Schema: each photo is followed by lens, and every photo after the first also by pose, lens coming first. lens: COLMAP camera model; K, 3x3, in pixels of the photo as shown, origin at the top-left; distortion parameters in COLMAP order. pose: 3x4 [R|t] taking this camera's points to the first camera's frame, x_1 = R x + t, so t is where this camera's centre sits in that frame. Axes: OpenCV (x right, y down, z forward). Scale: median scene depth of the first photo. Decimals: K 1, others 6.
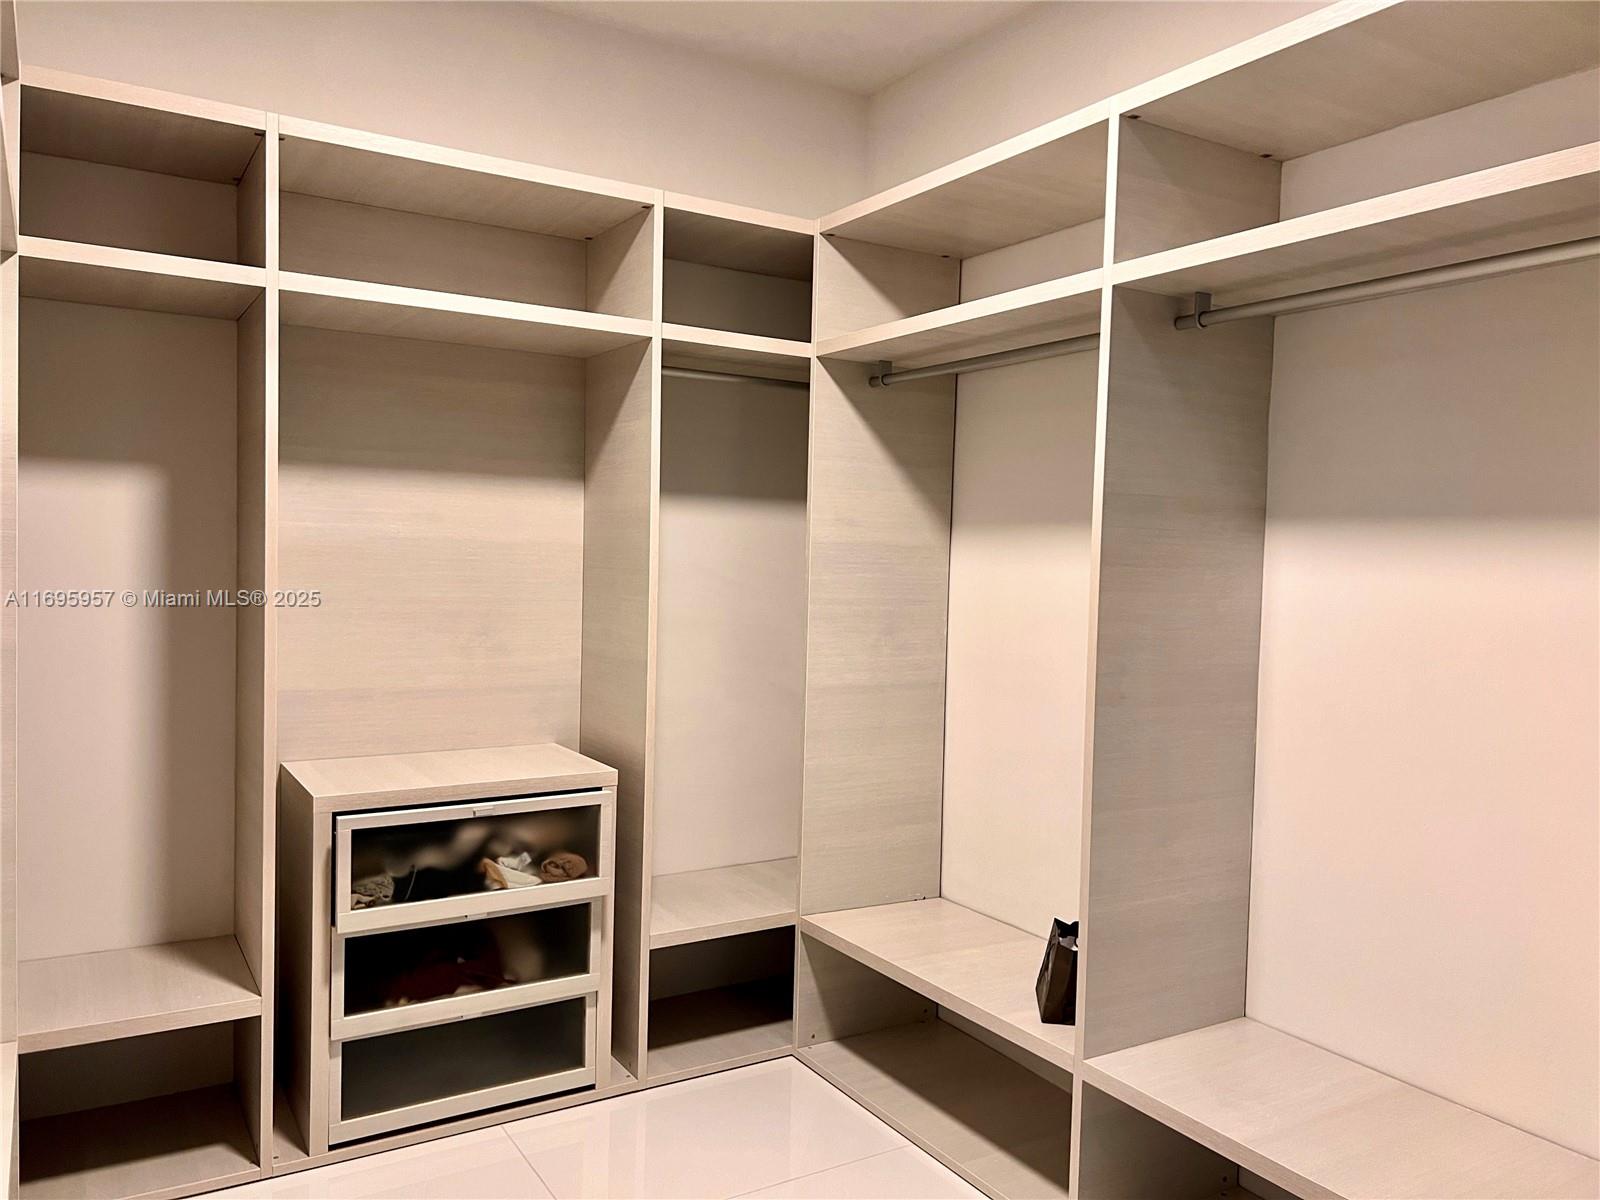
lens RADIAL K [[1207.8, 0, 811.3], [0, 1207.8, 591.8], [0, 0, 1]] dist [0.044865, -0.055537]
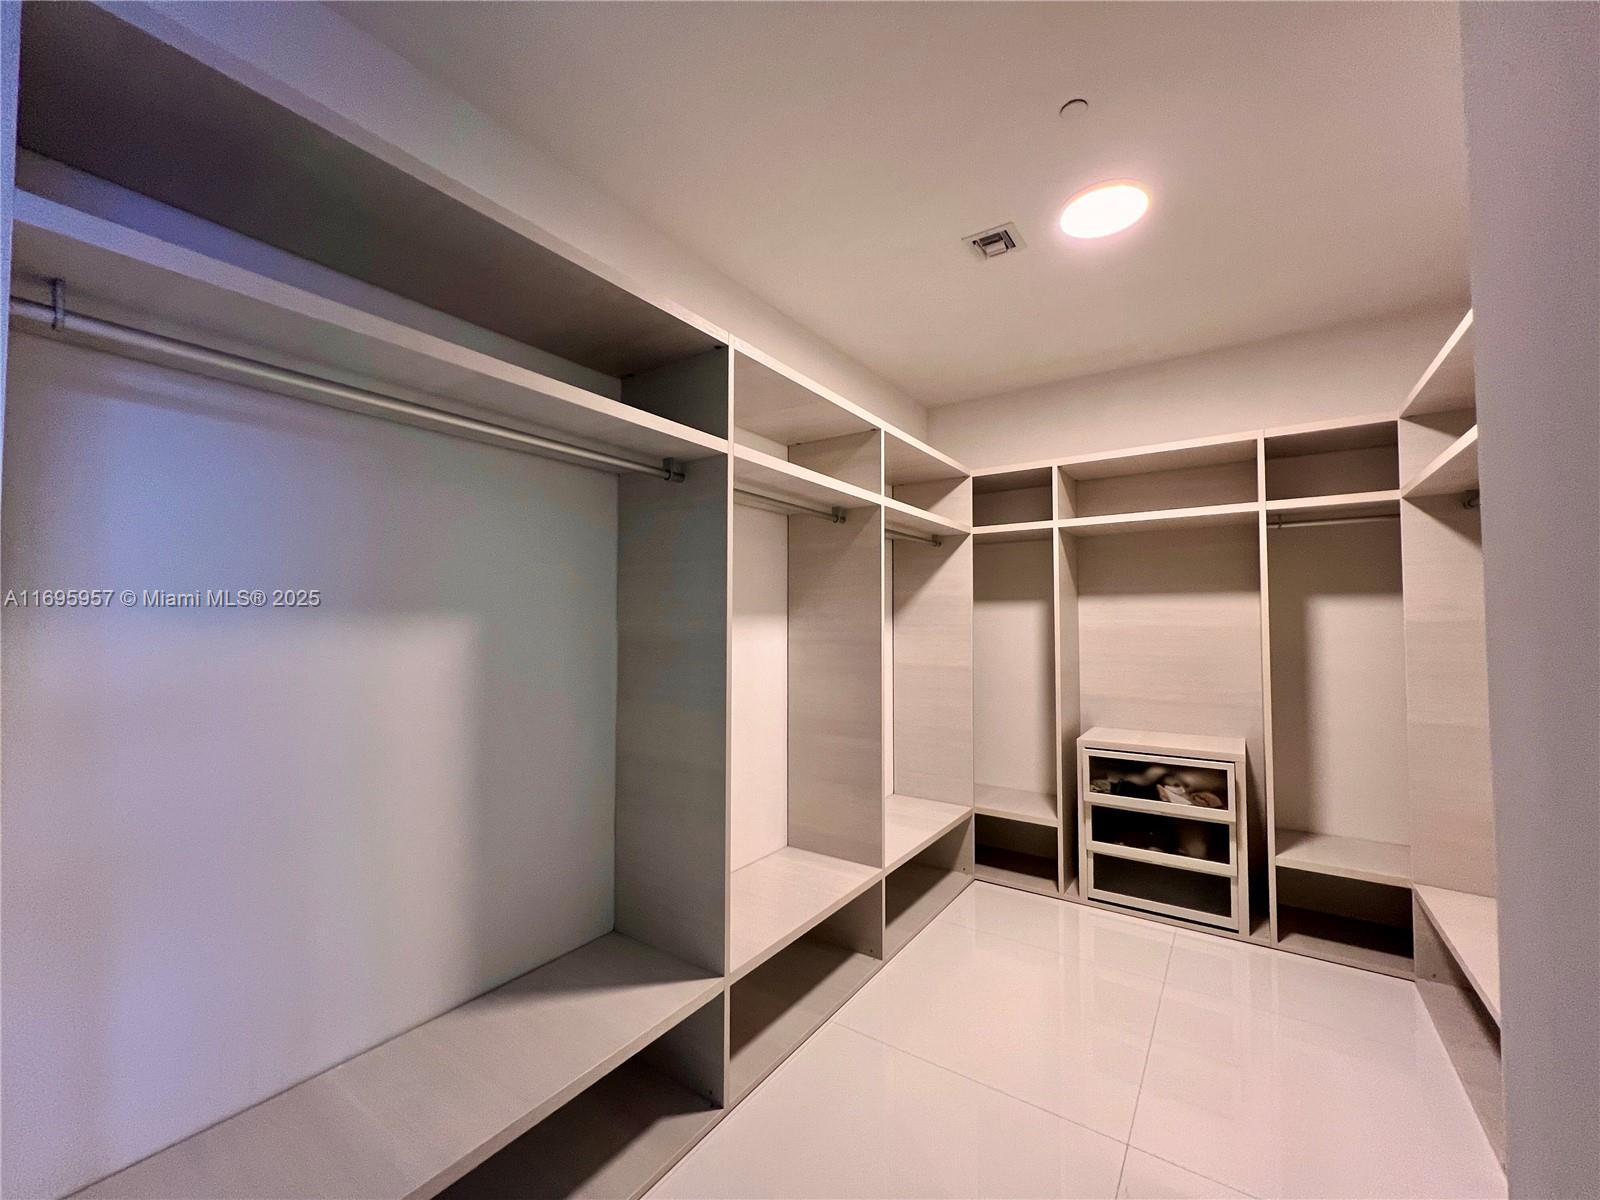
lens RADIAL K [[641.0, 0, 800.0], [0, 641.0, 600.0], [0, 0, 1]] dist [-0.001798, -0.000026]
pose [[0.384977, -0.061847, -0.920851, 0.481272], [-0.015531, 0.997177, -0.073466, 0.001767], [0.922795, 0.042585, 0.382930, 0.028437]]
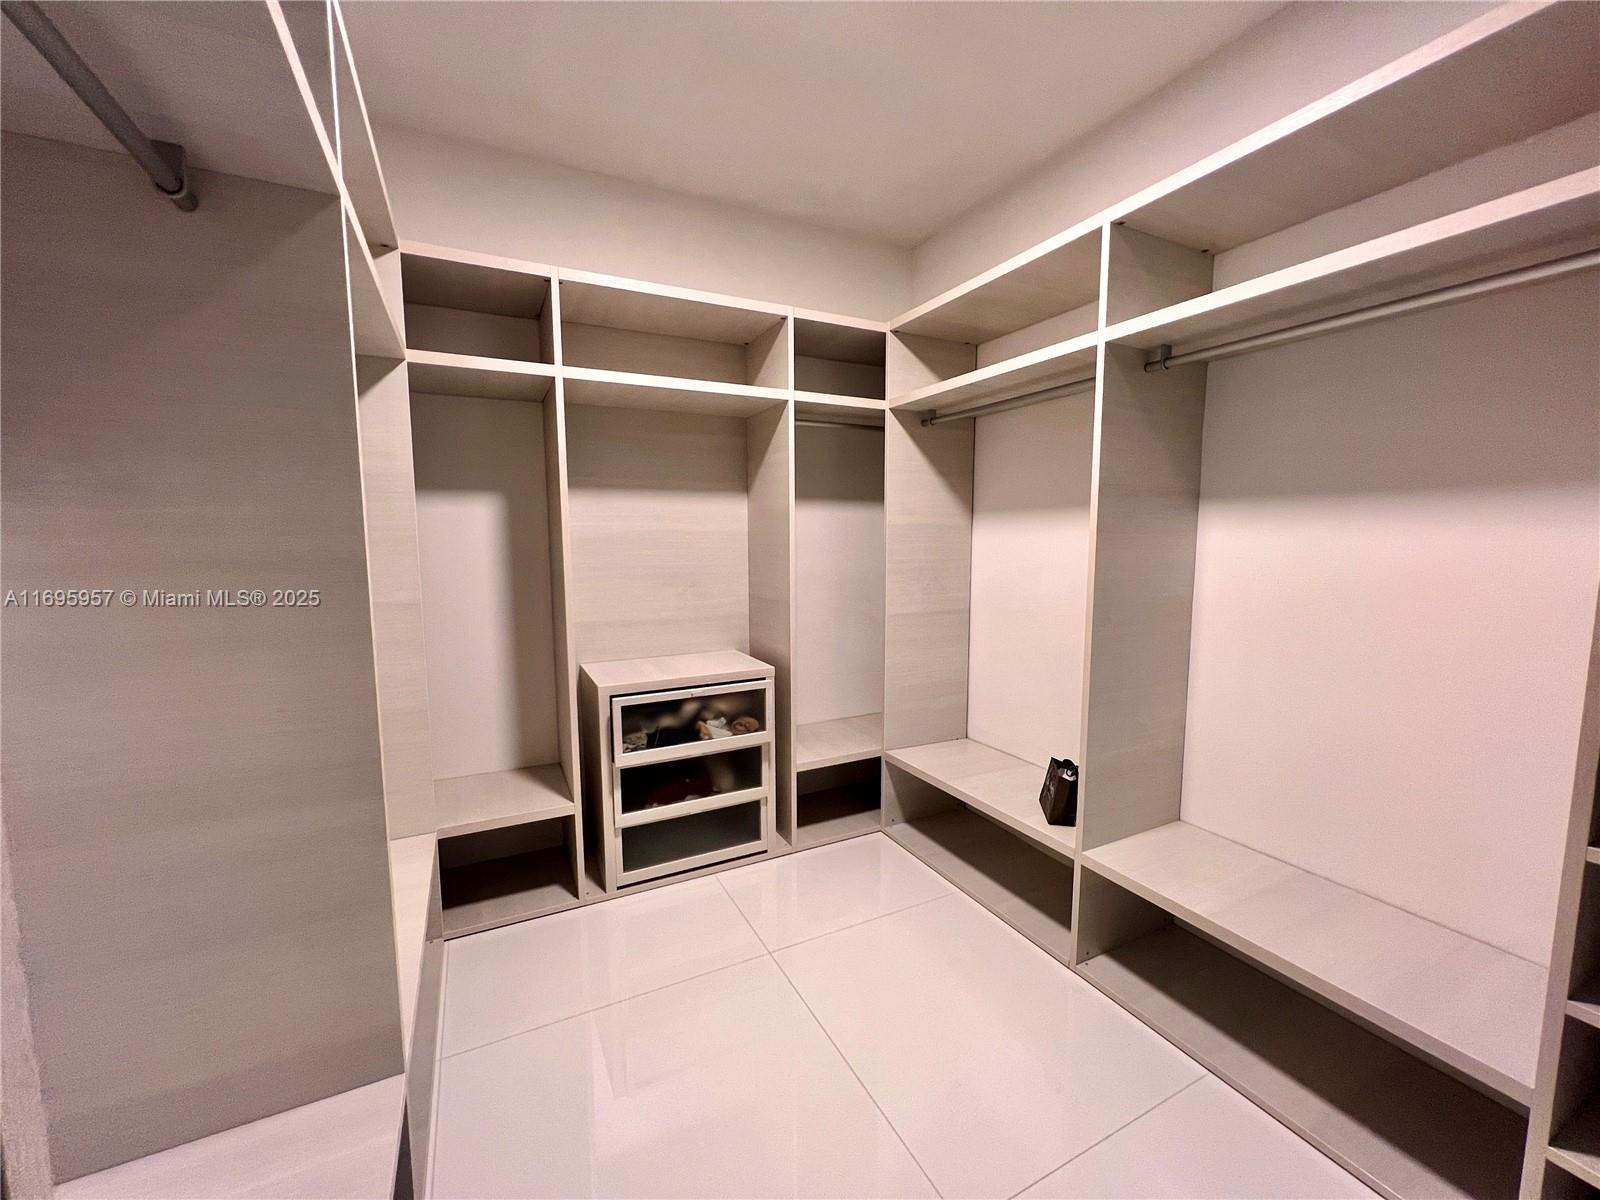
lens RADIAL K [[641.0, 0, 800.0], [0, 641.0, 600.0], [0, 0, 1]] dist [-0.001798, -0.000026]
pose [[0.995802, -0.020212, -0.089273, -0.046851], [0.026100, 0.997525, 0.065284, -0.000594], [0.087733, -0.067340, 0.993865, 0.141086]]
